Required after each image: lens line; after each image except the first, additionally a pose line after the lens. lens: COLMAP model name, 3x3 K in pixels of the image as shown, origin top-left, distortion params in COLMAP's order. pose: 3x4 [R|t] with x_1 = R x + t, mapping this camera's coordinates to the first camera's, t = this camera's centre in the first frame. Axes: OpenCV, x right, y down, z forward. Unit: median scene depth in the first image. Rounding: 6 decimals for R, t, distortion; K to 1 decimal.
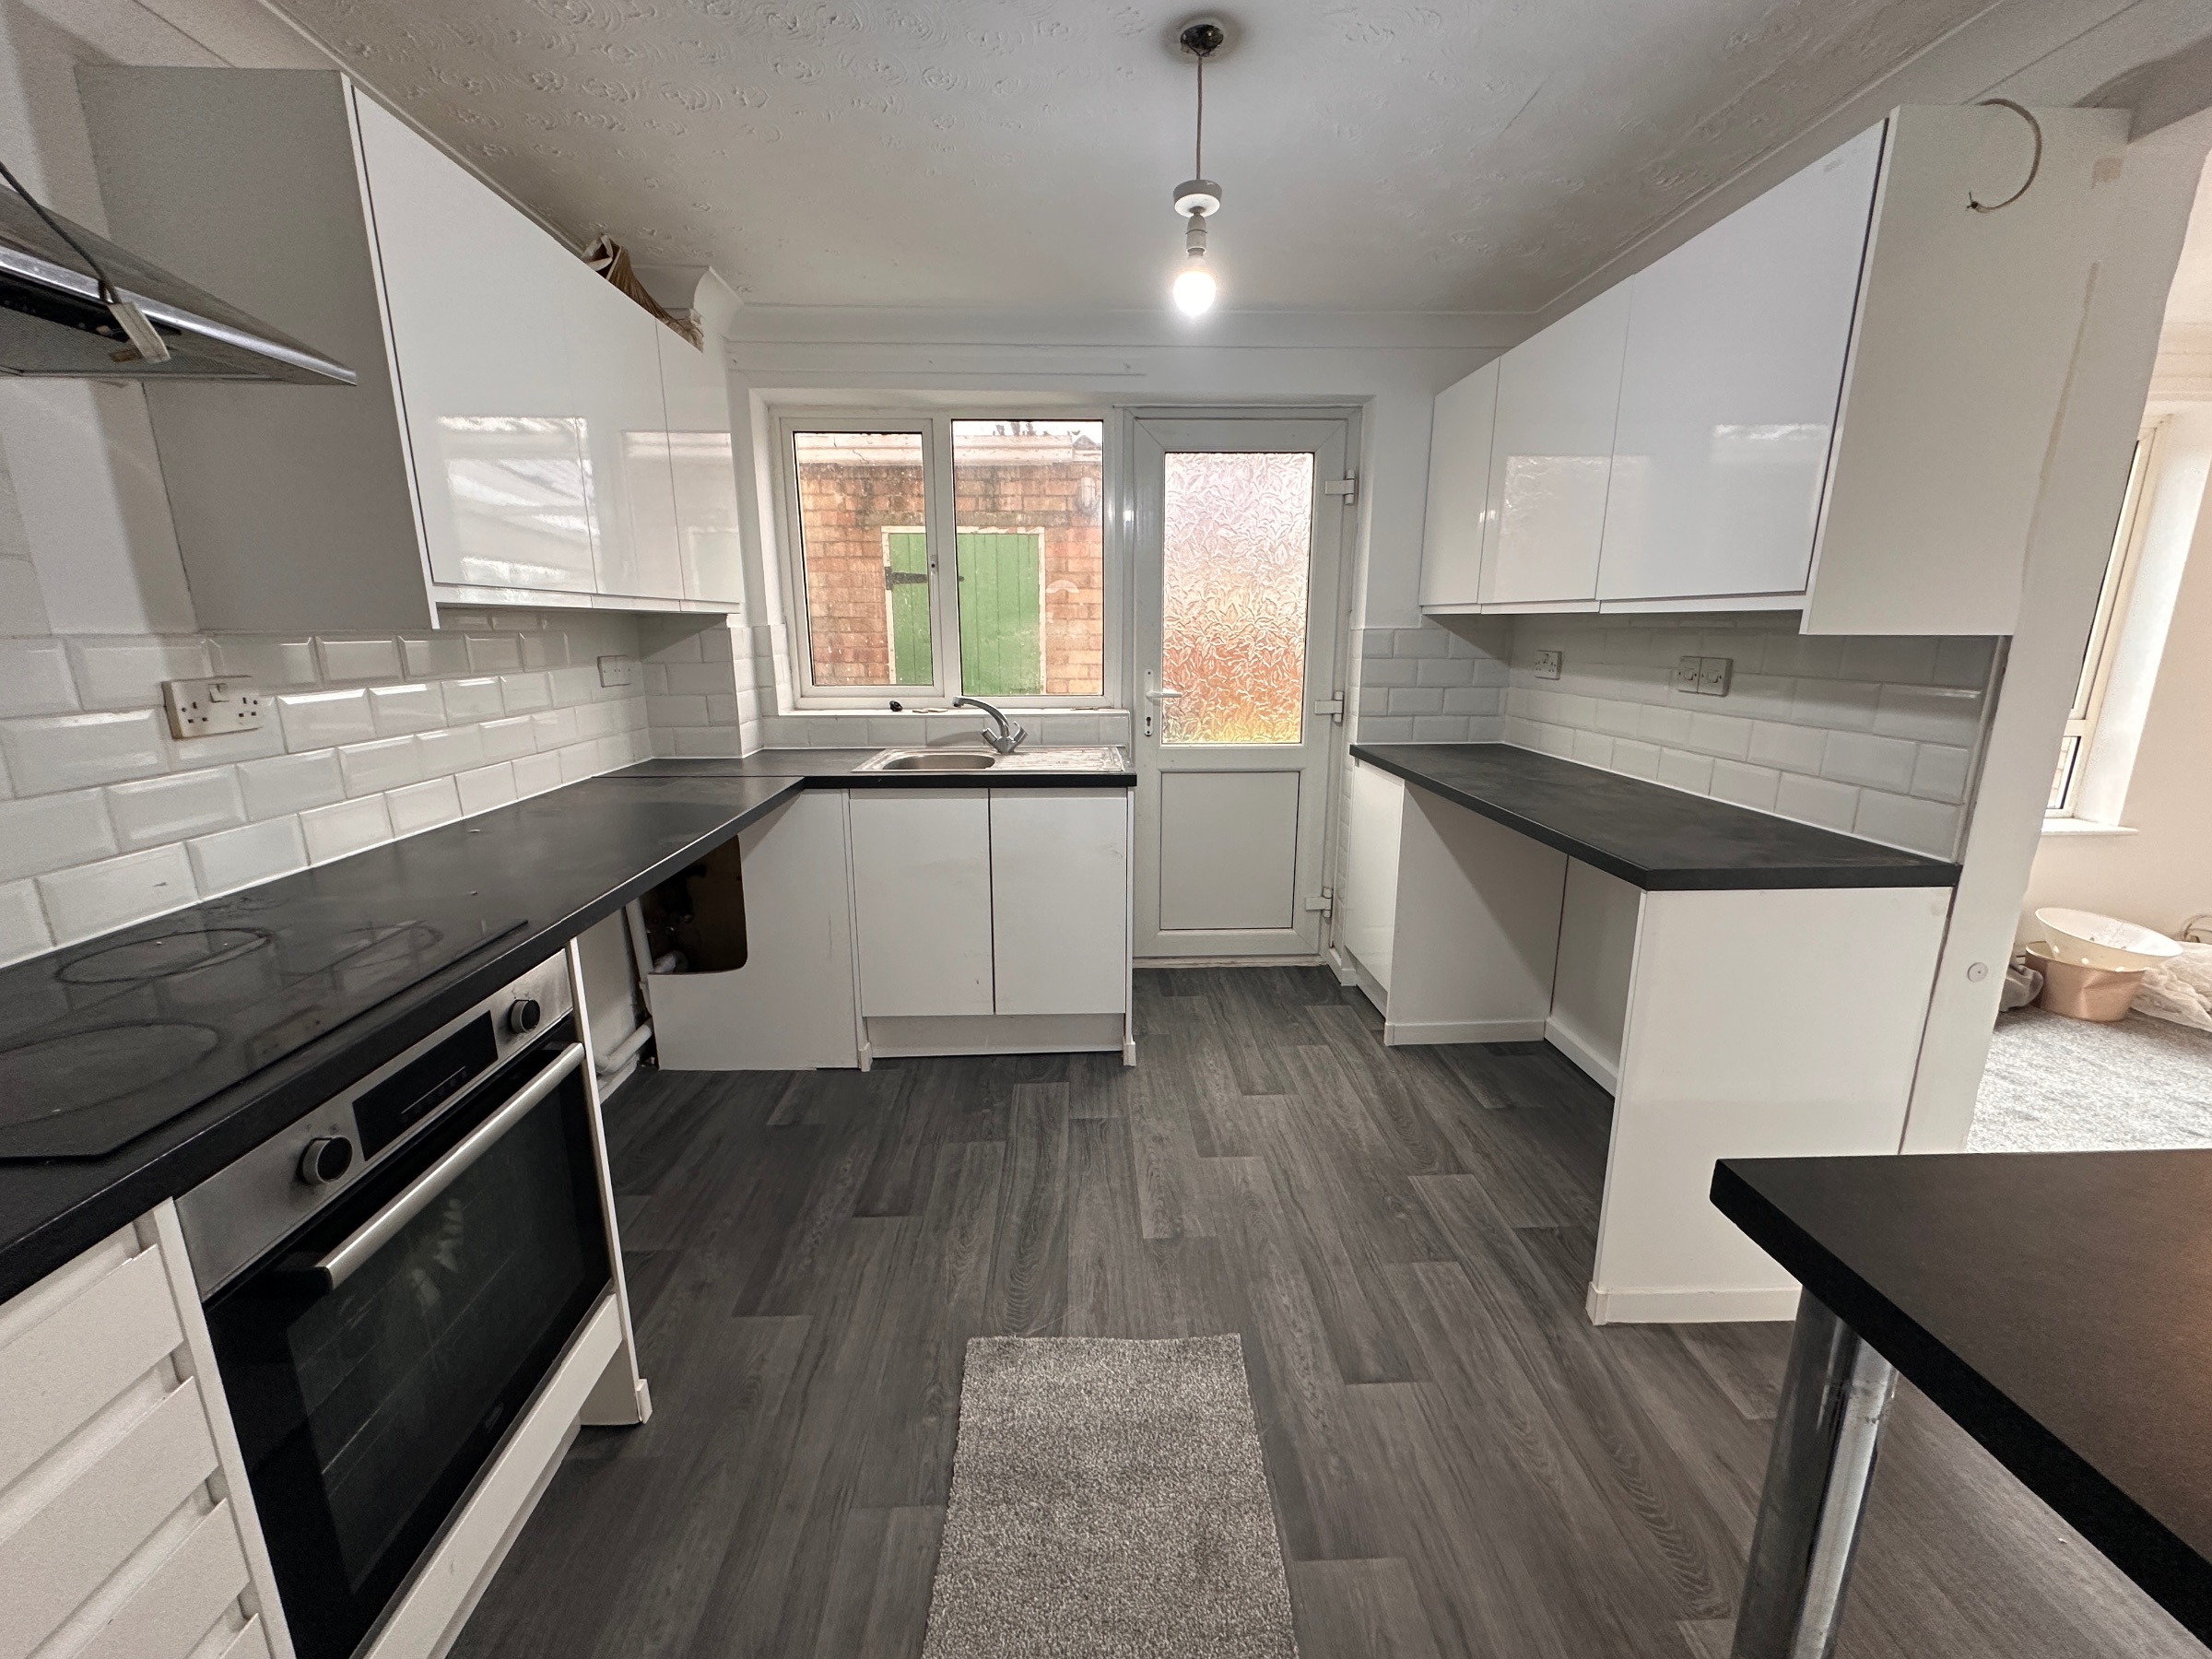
lens RADIAL K [[882.9, 0, 1105.7], [0, 882.9, 827.8], [0, 0, 1]] dist [0.002673, 0.001133]
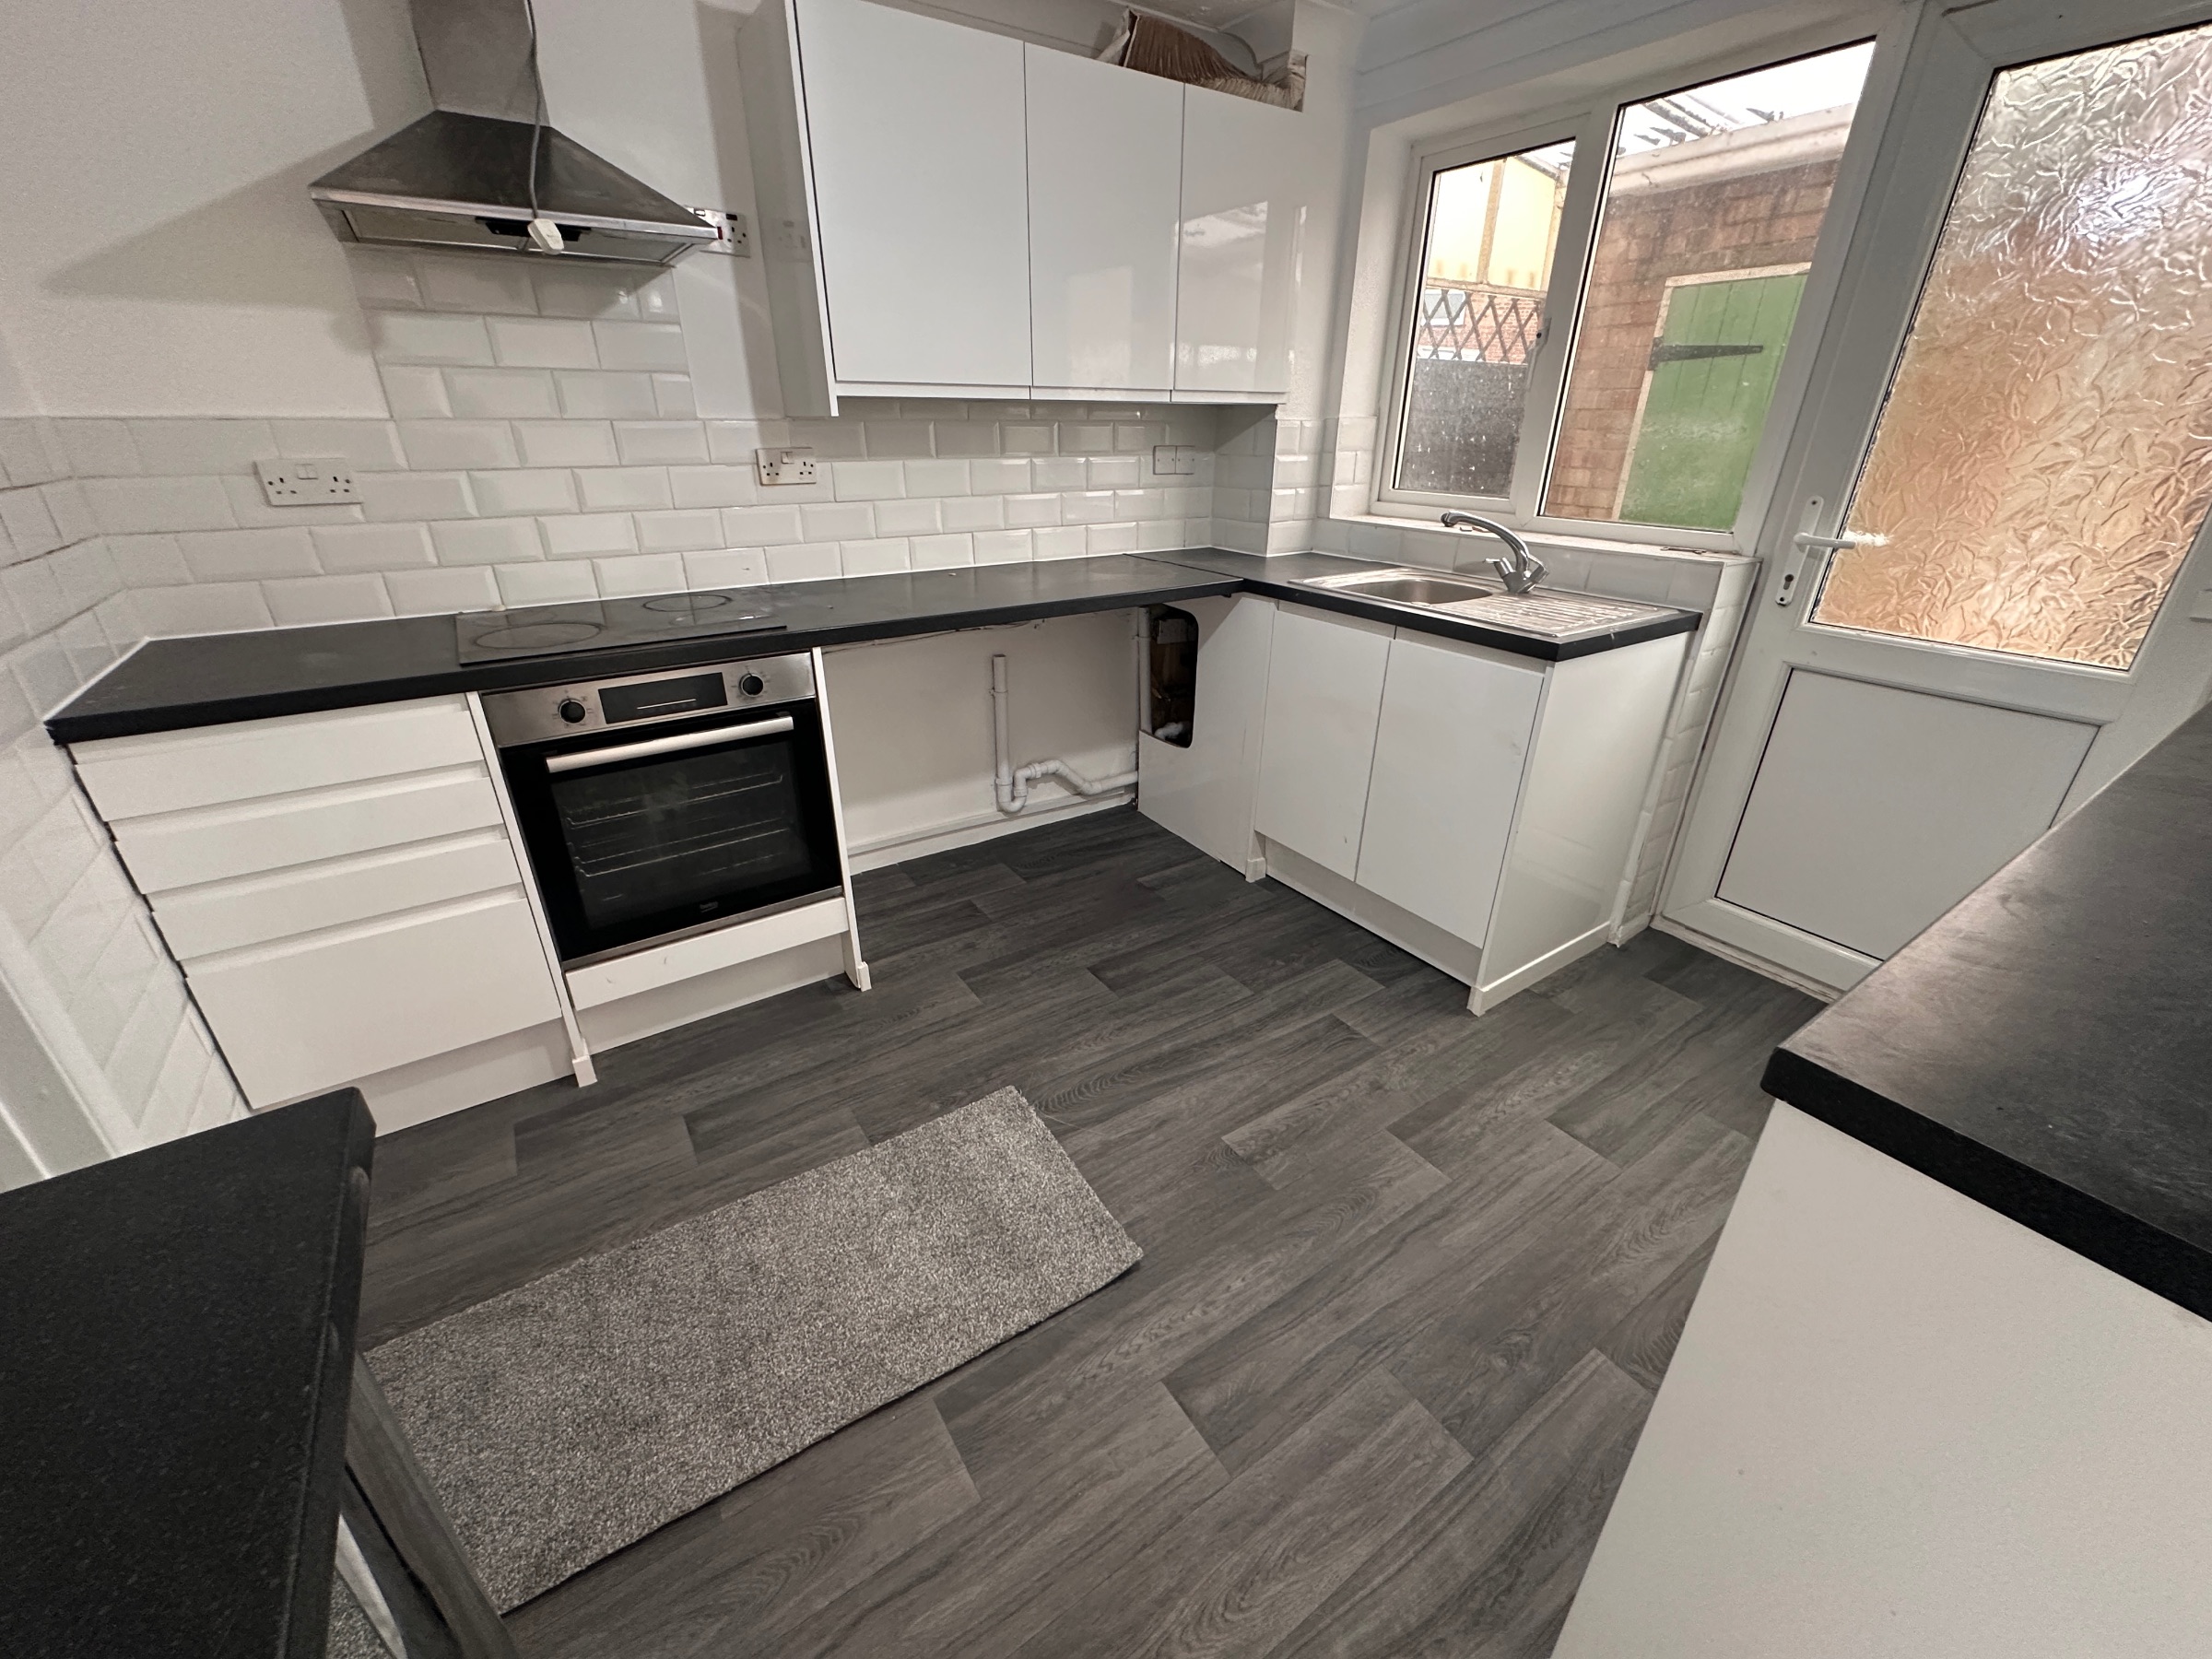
lens RADIAL K [[882.9, 0, 1111.4], [0, 882.9, 828.0], [0, 0, 1]] dist [0.002673, 0.001133]
pose [[0.524171, 0.363169, -0.770294, 0.479095], [-0.196841, 0.931685, 0.305313, -0.075880], [0.828552, -0.008411, 0.559850, 0.333380]]
